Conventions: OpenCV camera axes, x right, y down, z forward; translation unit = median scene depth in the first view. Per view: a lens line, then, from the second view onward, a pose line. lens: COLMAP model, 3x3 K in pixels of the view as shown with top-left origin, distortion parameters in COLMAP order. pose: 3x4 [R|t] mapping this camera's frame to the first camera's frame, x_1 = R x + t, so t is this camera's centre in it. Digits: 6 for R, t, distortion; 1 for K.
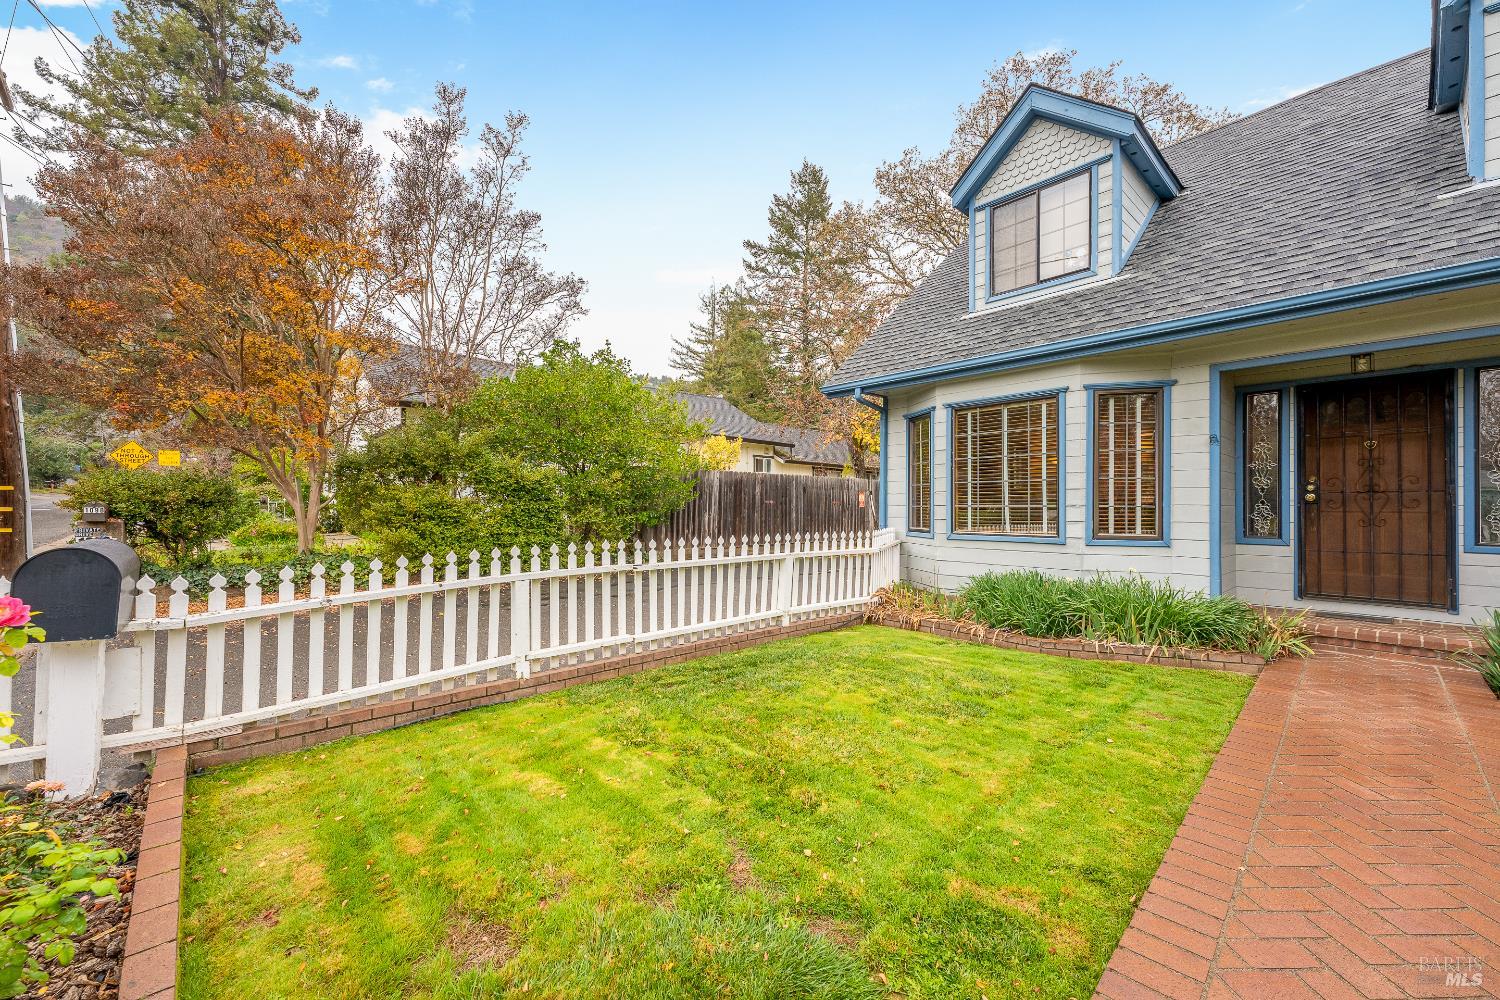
lens RADIAL K [[591.9, 0, 749.3], [0, 591.9, 512.3], [0, 0, 1]] dist [0.013438, -0.000370]
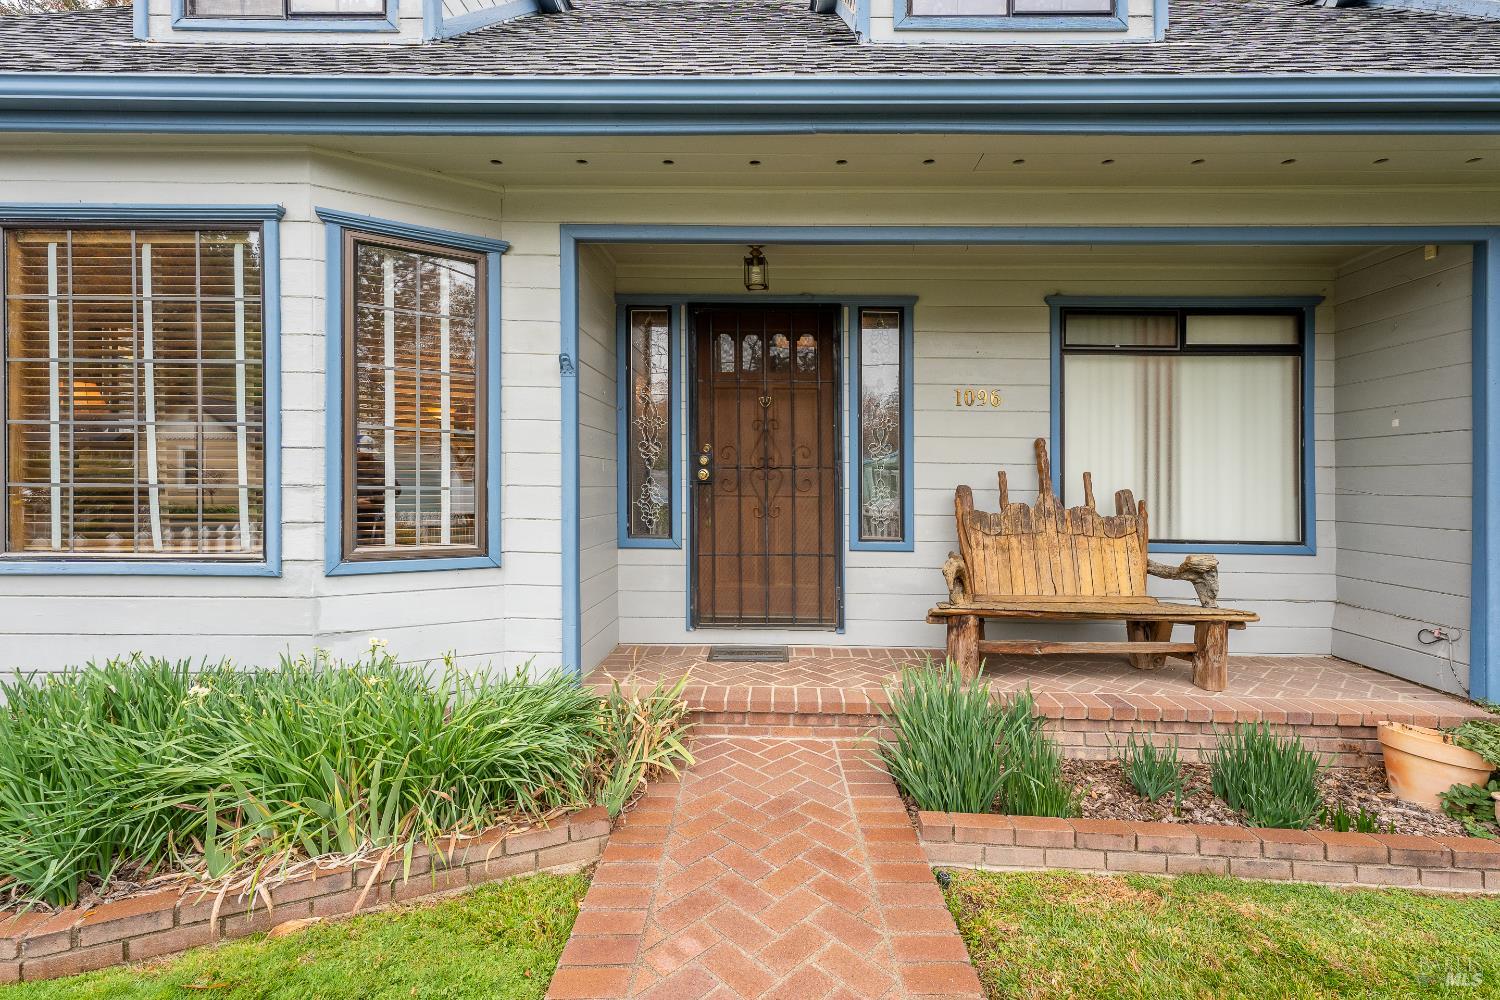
lens RADIAL K [[609.1, 0, 762.1], [0, 609.1, 491.1], [0, 0, 1]] dist [0.004723, 0.000471]
pose [[0.699511, -0.004988, 0.714604, 0.513446], [0.001175, 0.999982, 0.005829, -0.010891], [-0.714620, -0.003238, 0.699505, 0.495065]]
